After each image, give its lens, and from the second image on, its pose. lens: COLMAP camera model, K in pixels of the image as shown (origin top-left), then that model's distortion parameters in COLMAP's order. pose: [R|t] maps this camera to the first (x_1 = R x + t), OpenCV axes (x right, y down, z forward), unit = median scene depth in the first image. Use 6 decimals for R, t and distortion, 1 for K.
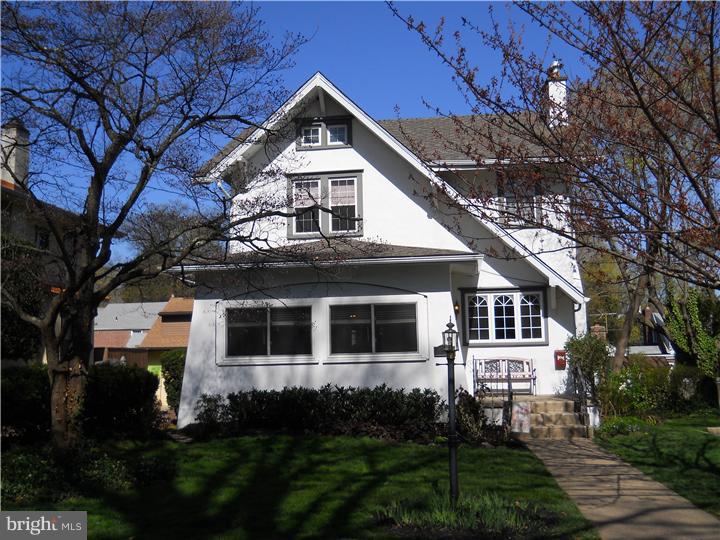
lens RADIAL K [[787.8, 0, 360.0], [0, 787.8, 270.0], [0, 0, 1]] dist [-0.015088, -0.022280]
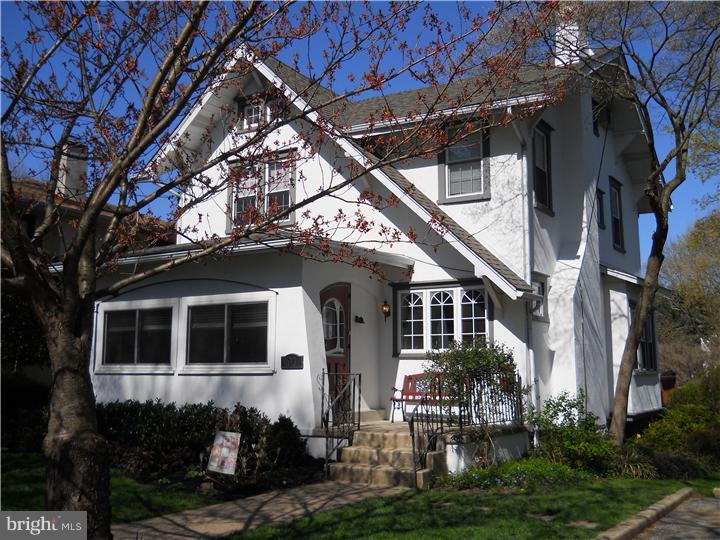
lens RADIAL K [[787.8, 0, 360.0], [0, 787.8, 270.0], [0, 0, 1]] dist [-0.015088, -0.022280]
pose [[0.905373, -0.034287, -0.423231, 0.490092], [0.027254, 0.999372, -0.022660, 0.029807], [0.423742, 0.008981, 0.905738, 0.305647]]
